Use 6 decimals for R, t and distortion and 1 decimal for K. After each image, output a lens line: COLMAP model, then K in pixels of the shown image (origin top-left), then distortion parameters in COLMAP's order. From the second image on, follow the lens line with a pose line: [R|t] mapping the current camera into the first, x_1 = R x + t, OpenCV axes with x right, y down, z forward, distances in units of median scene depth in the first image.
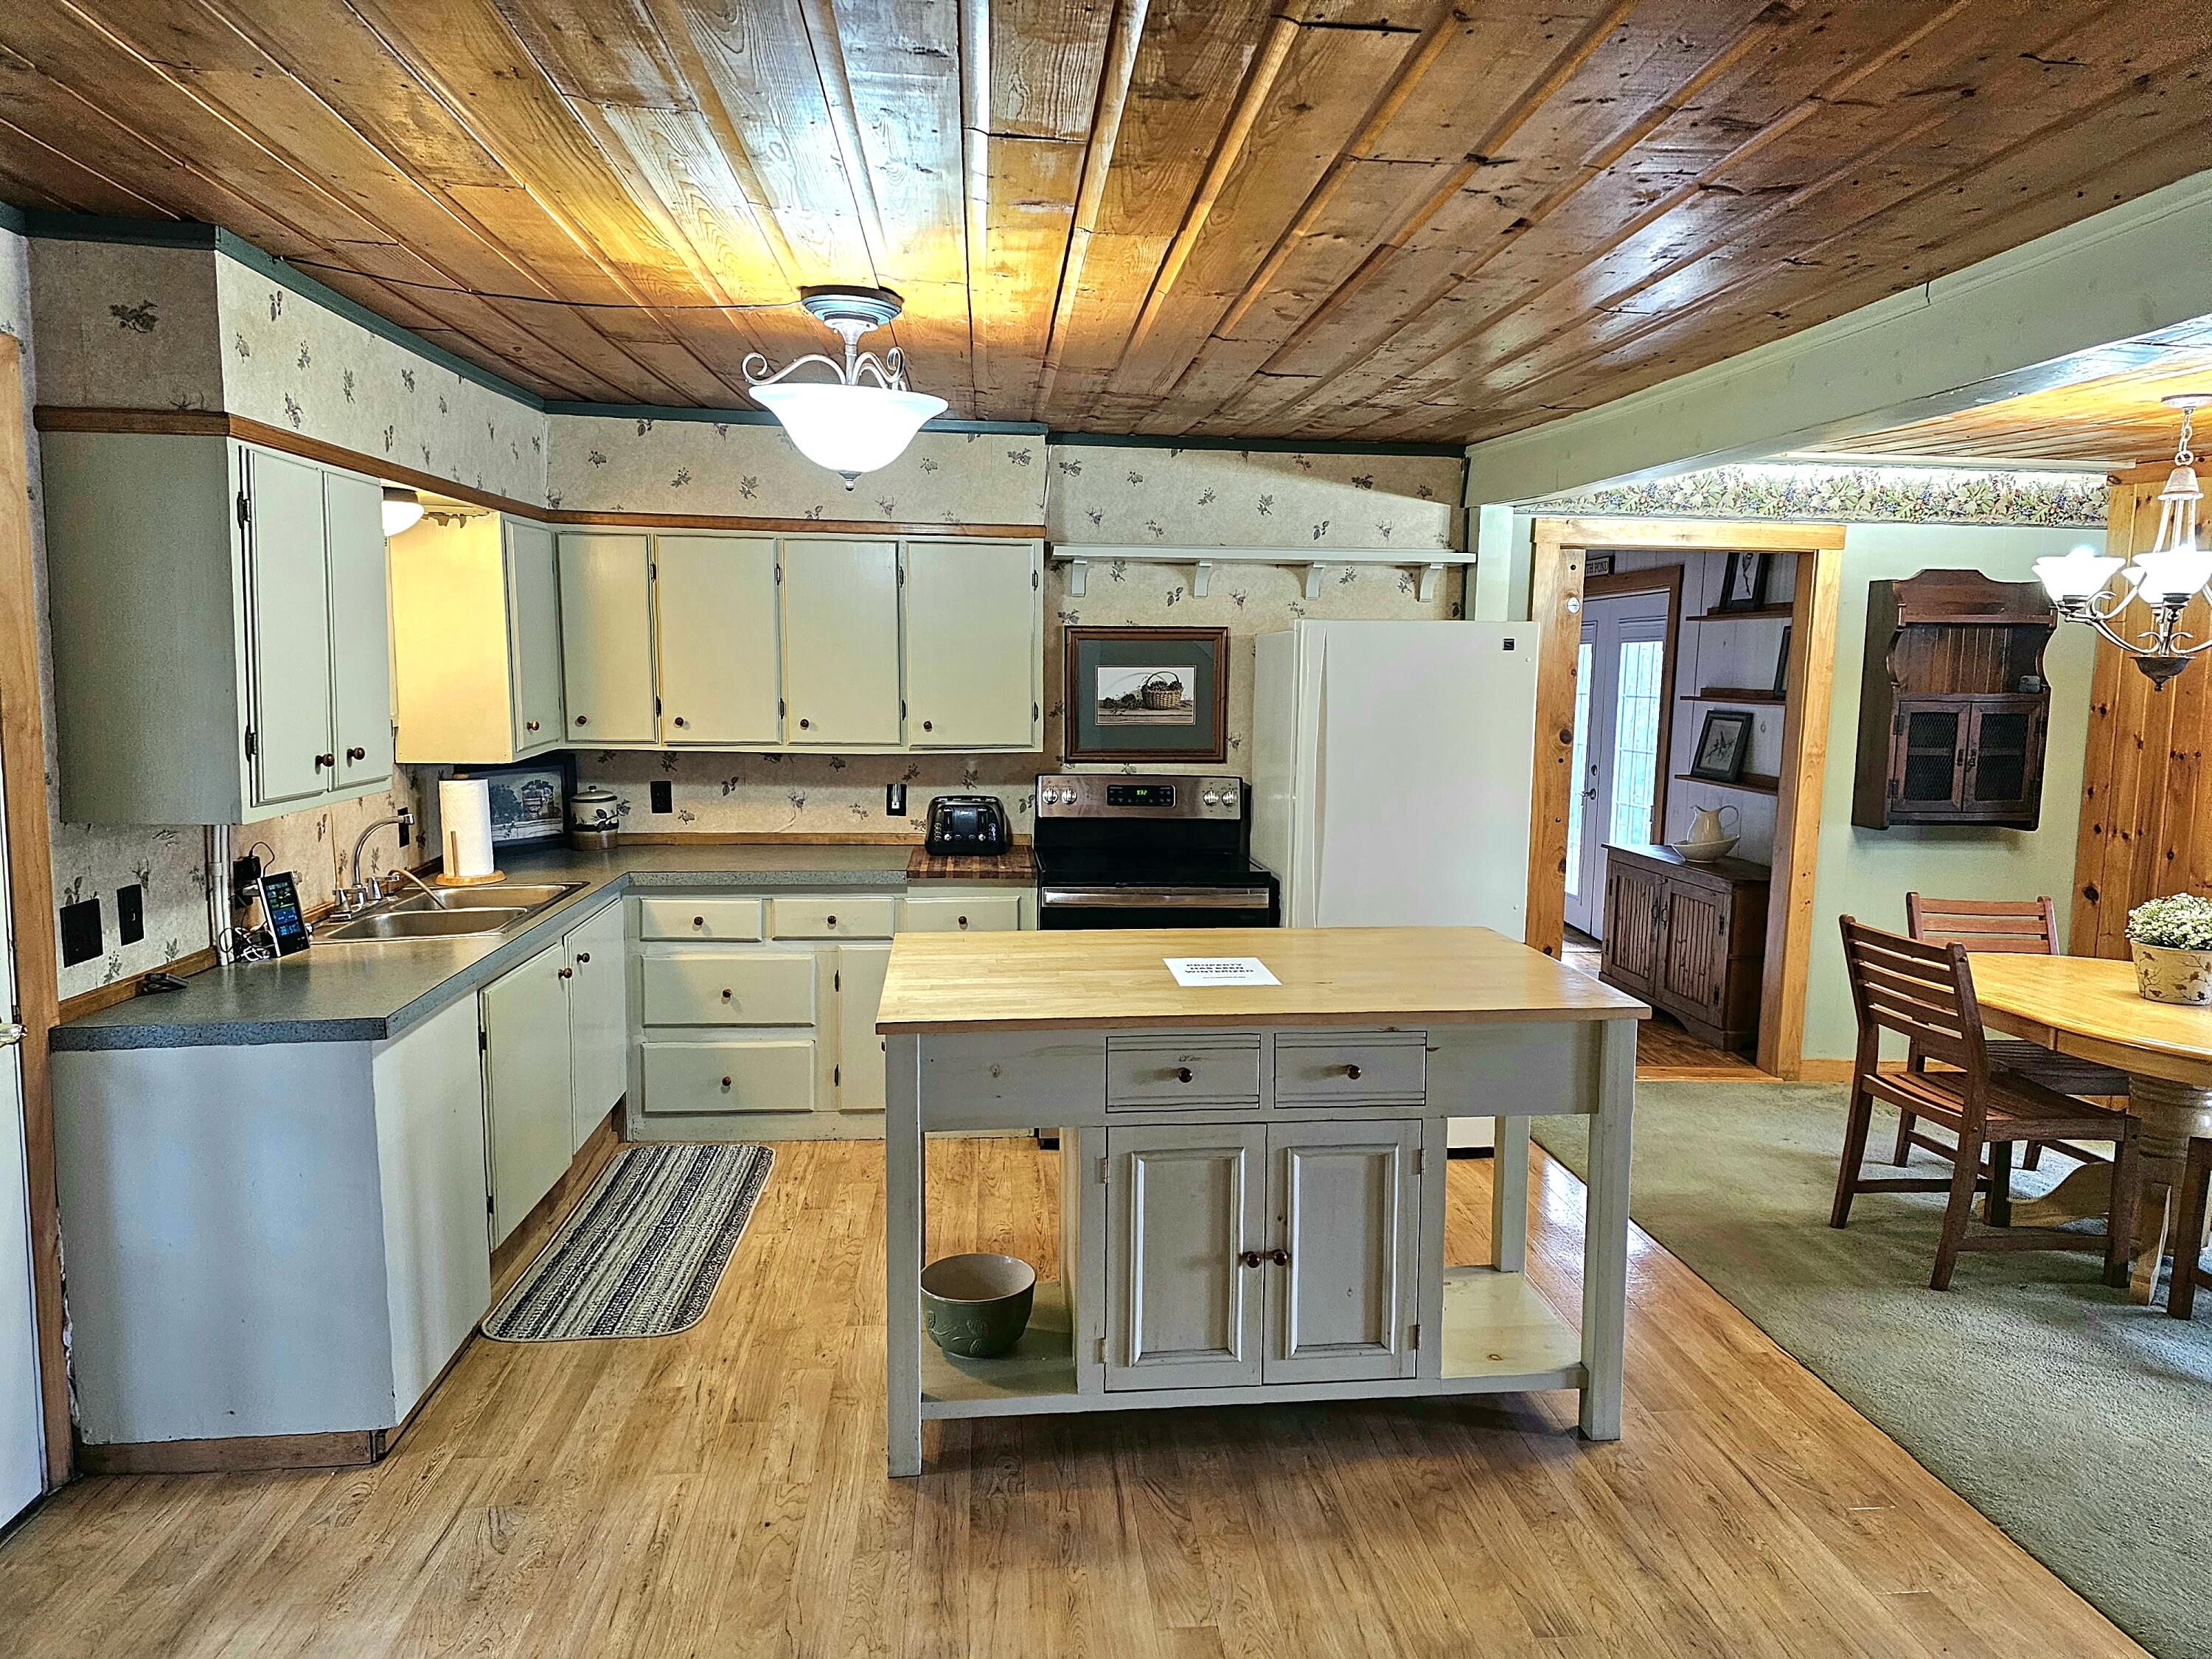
lens RADIAL K [[1467.6, 0, 1116.6], [0, 1467.6, 832.9], [0, 0, 1]] dist [0.073765, -0.066946]
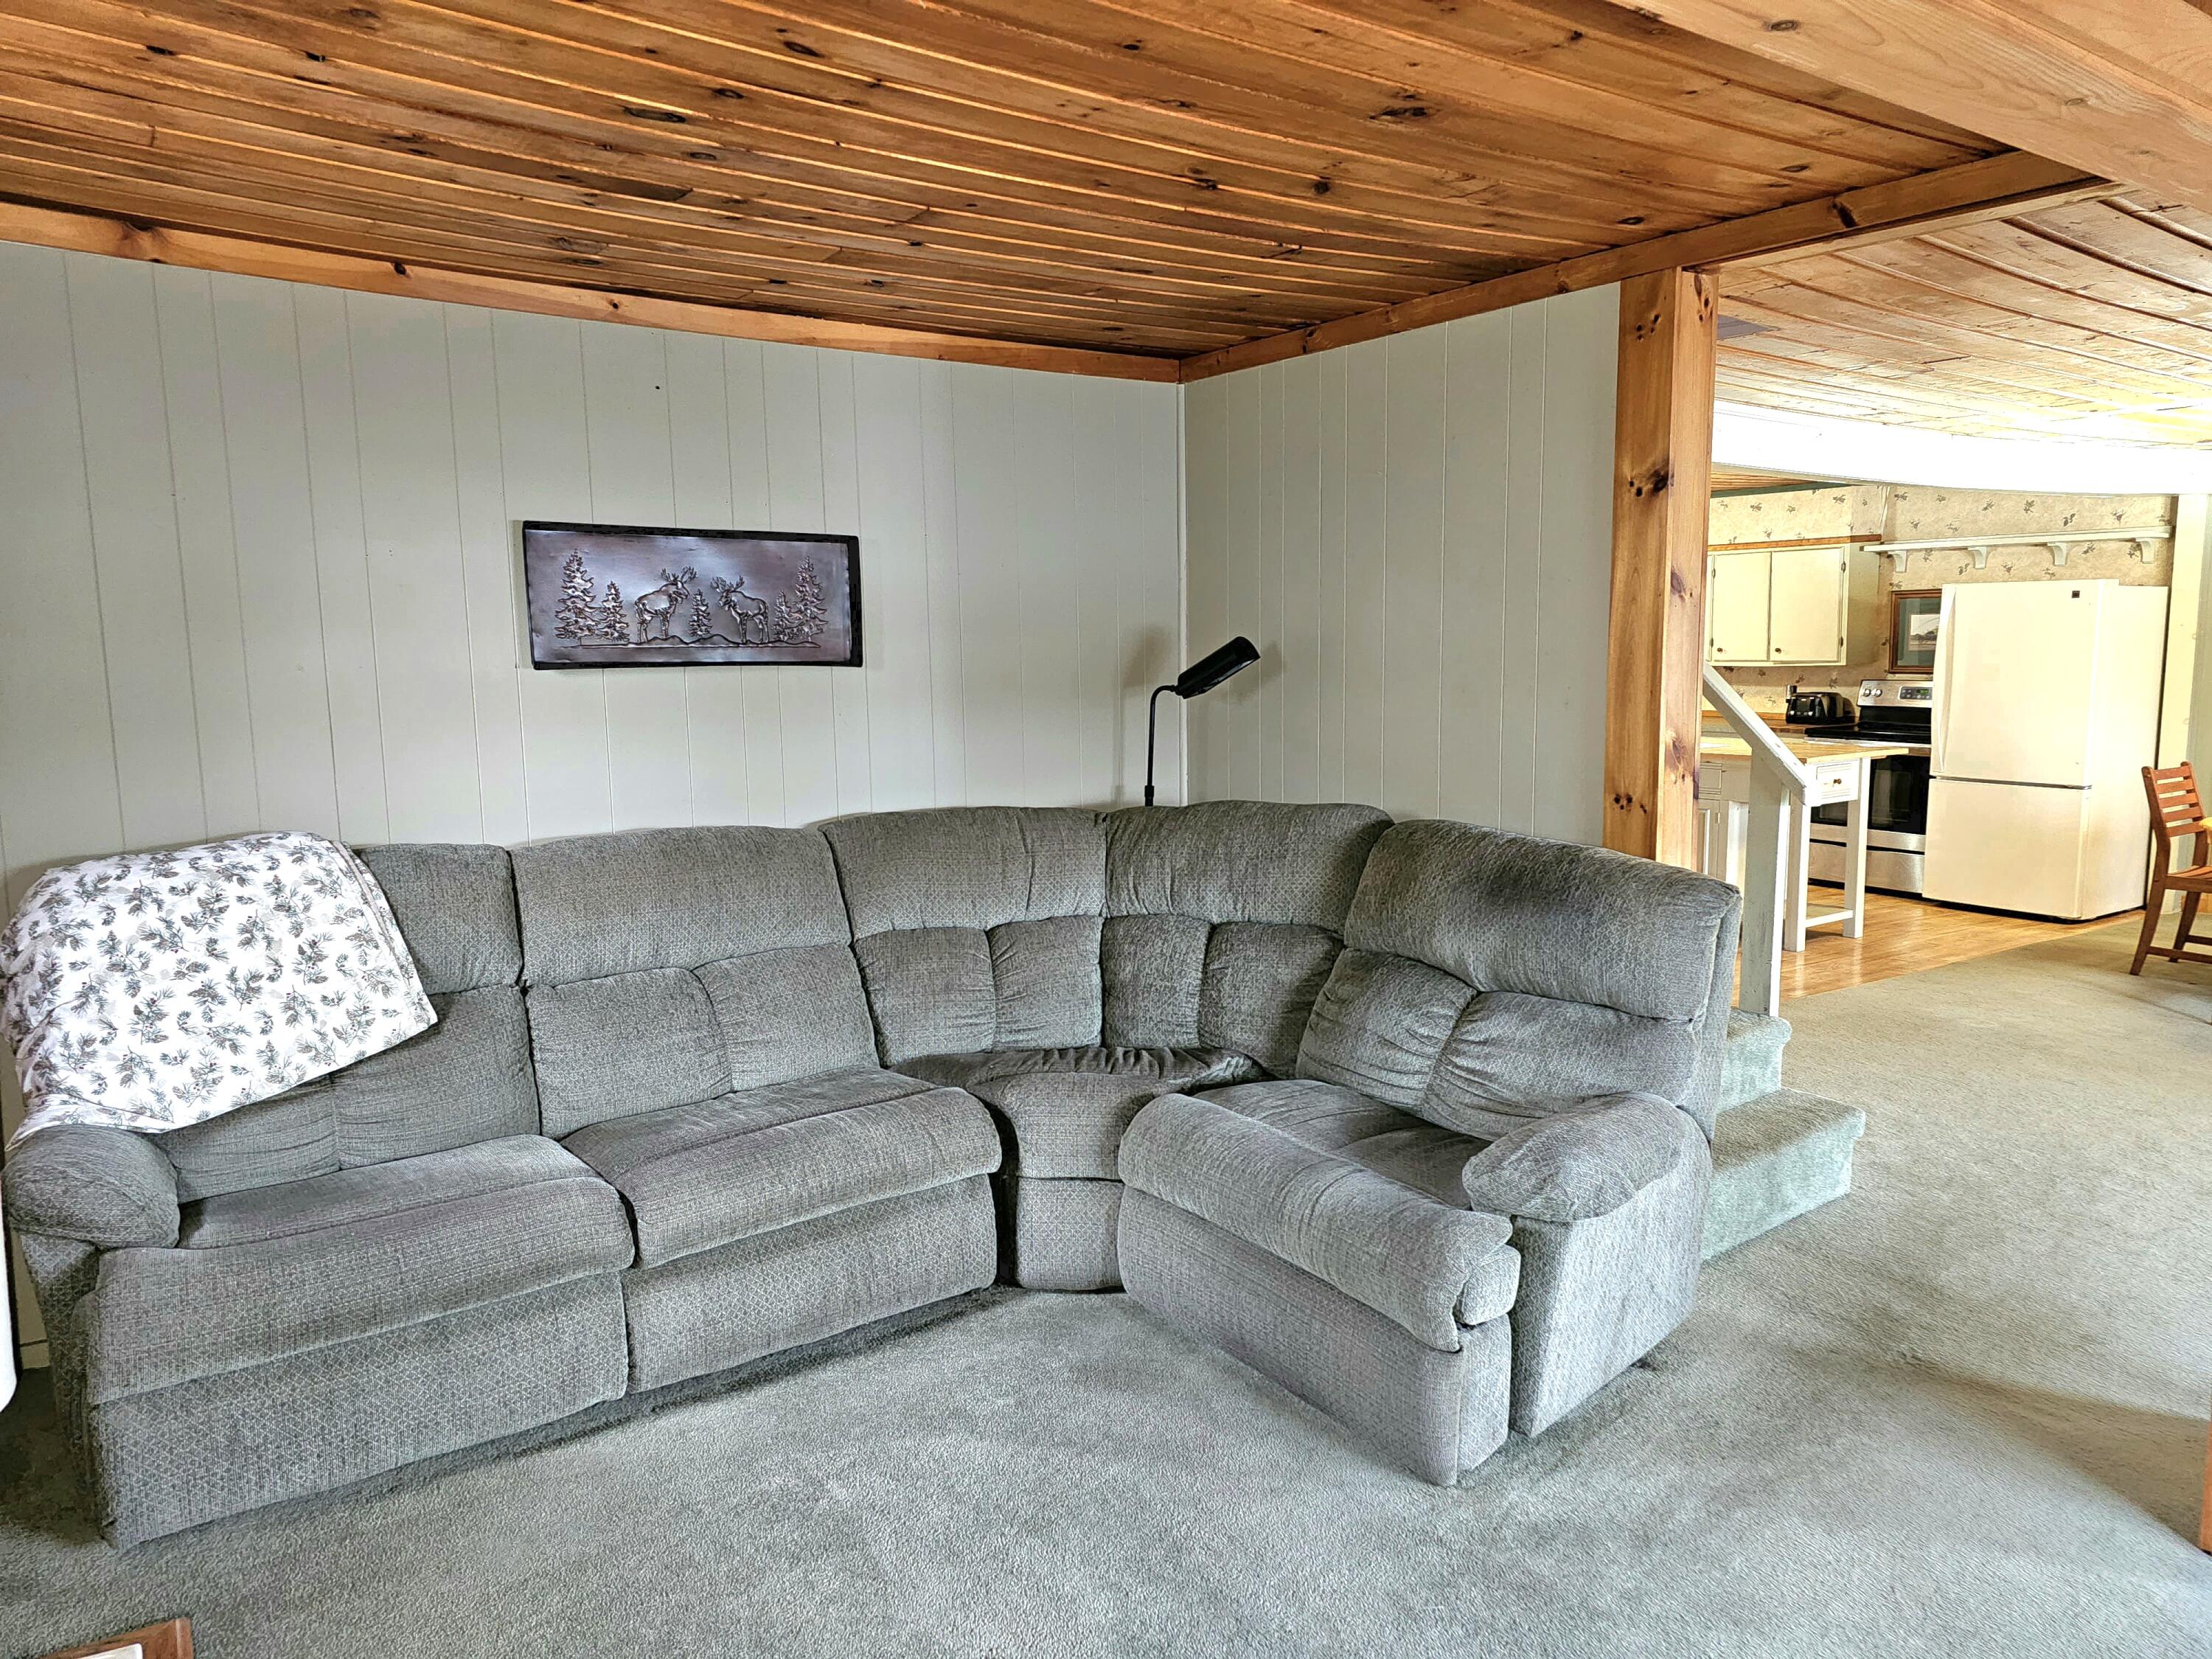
lens RADIAL K [[1467.6, 0, 1111.0], [0, 1467.6, 813.2], [0, 0, 1]] dist [0.073765, -0.066946]
pose [[0.491762, 0.089369, -0.866131, 1.089432], [-0.085578, 0.994864, 0.054064, 0.101150], [0.866514, 0.047535, 0.496884, -0.642029]]
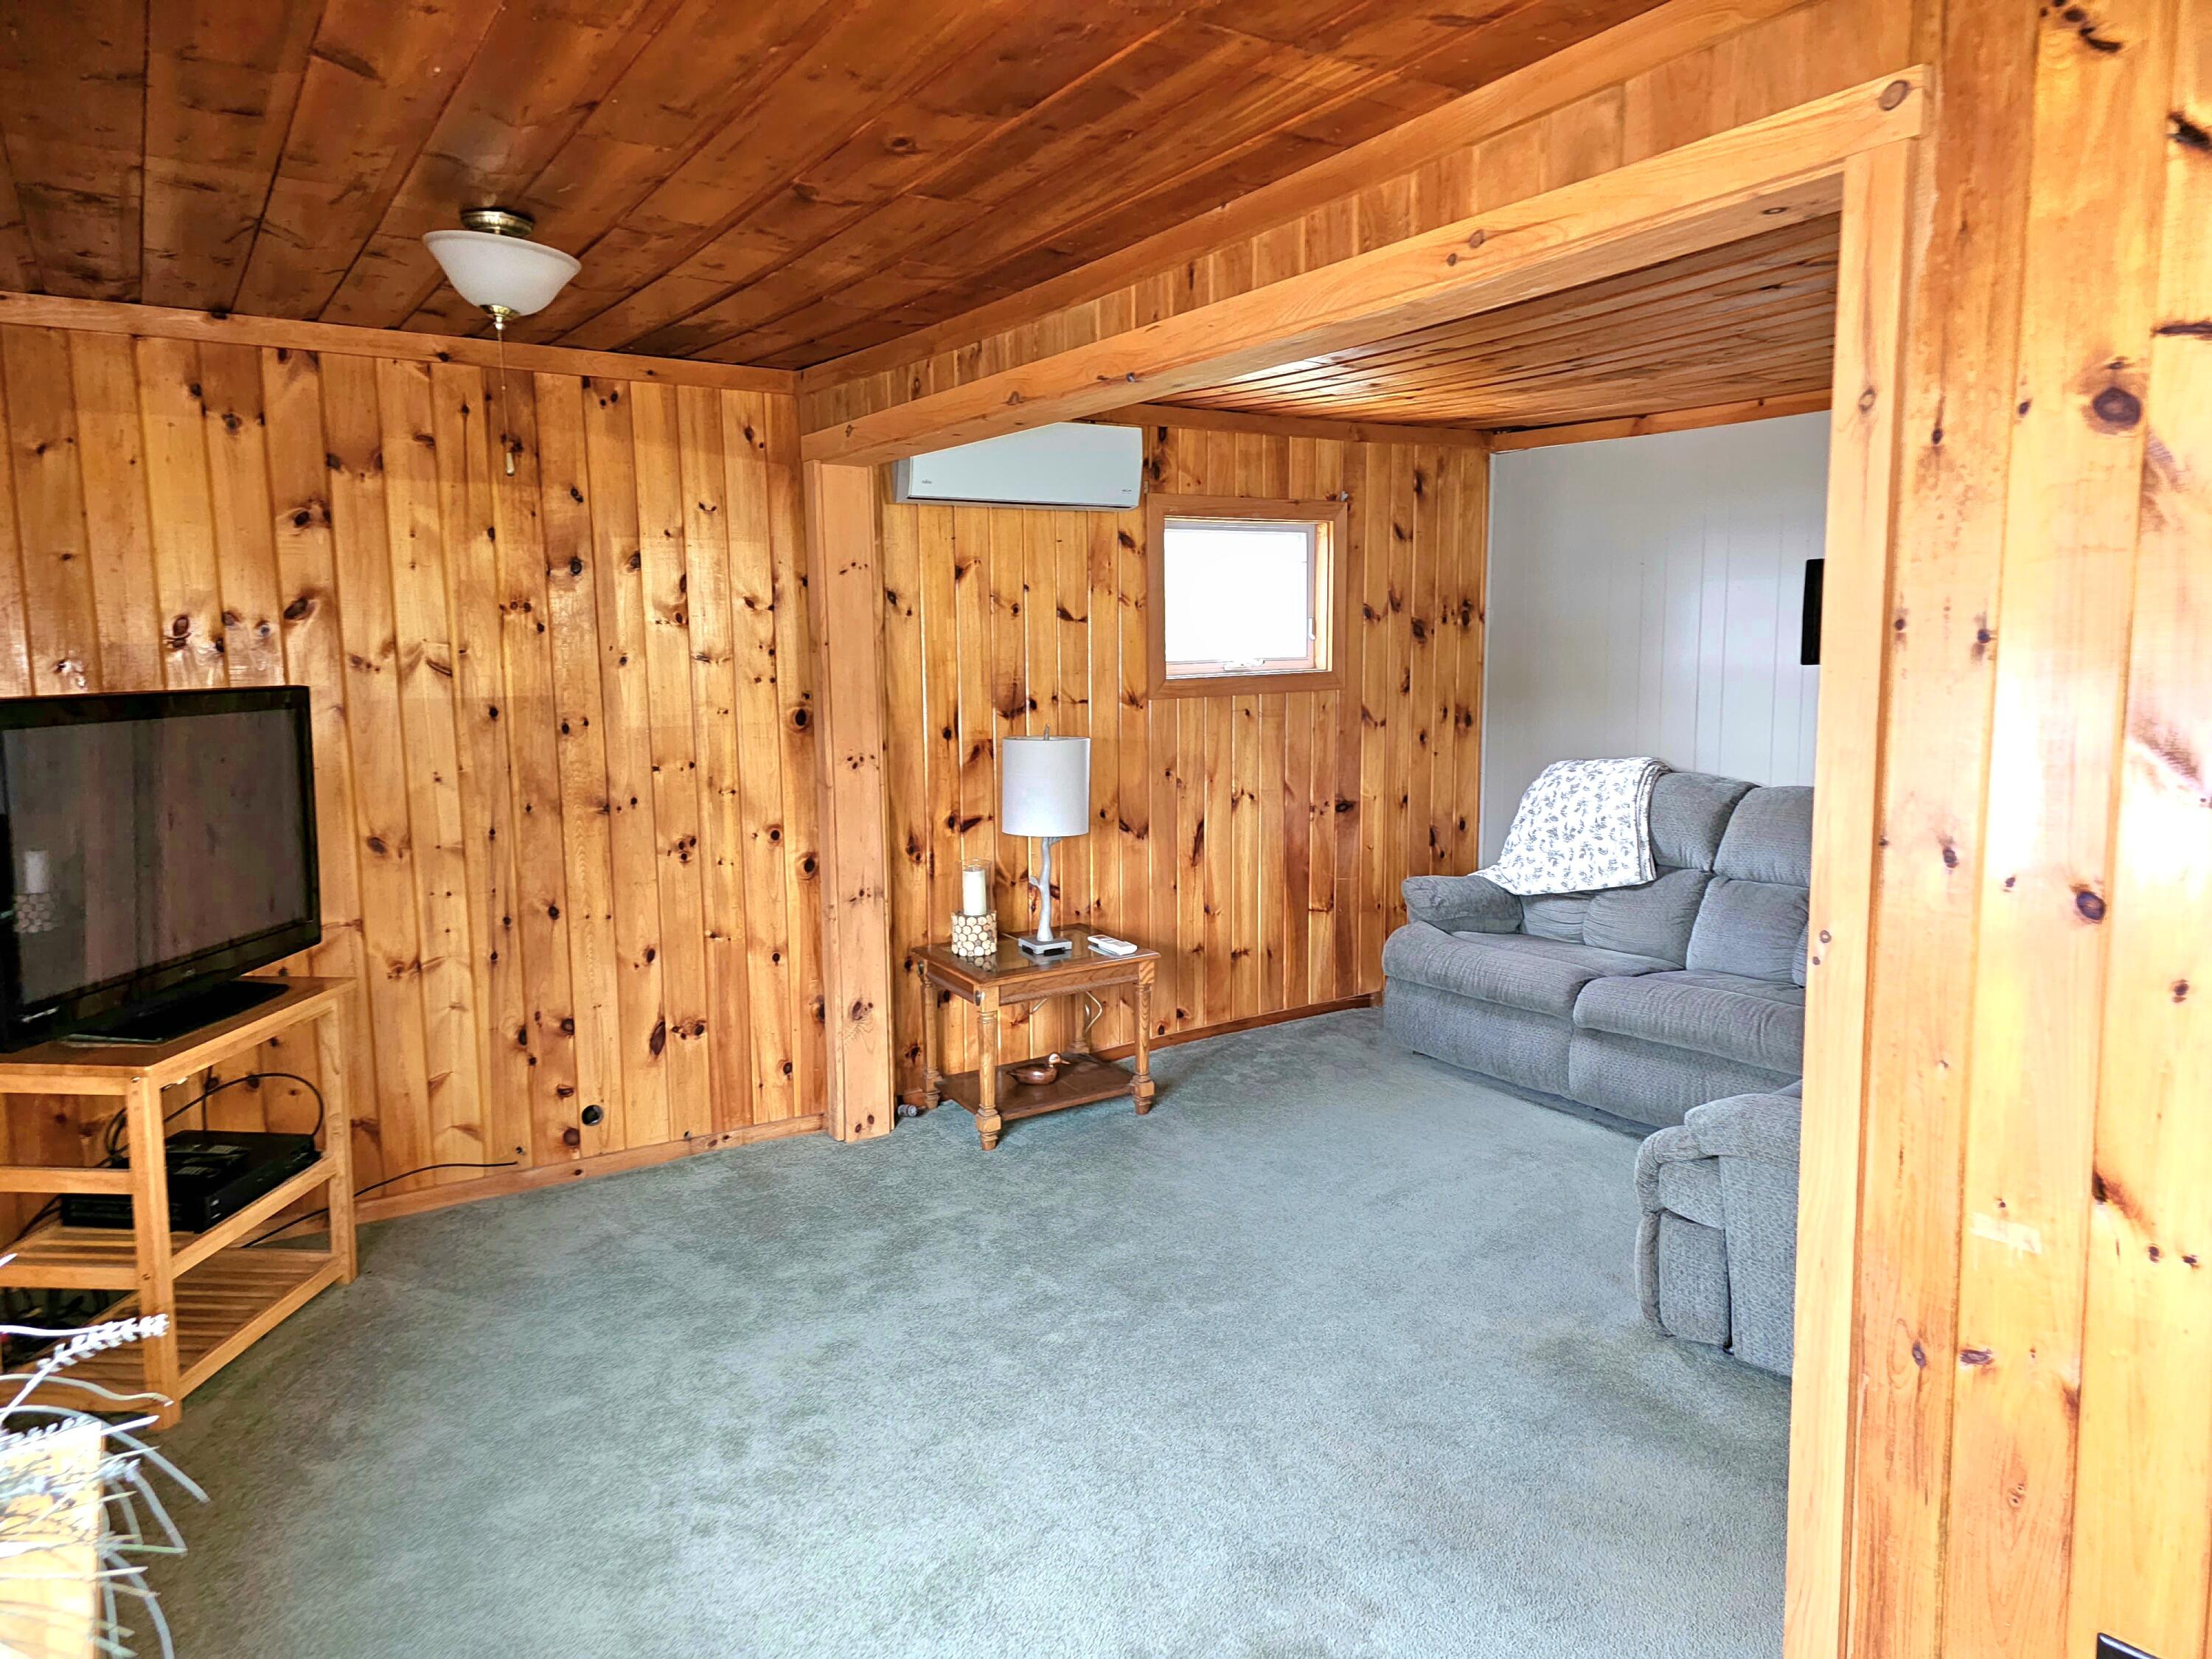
lens RADIAL K [[1467.6, 0, 1106.1], [0, 1467.6, 825.7], [0, 0, 1]] dist [0.073765, -0.066946]
pose [[-0.886450, 0.050485, -0.460063, 1.218489], [-0.053365, 0.976254, 0.209953, 0.013842], [0.459738, 0.210665, -0.862706, 0.150690]]
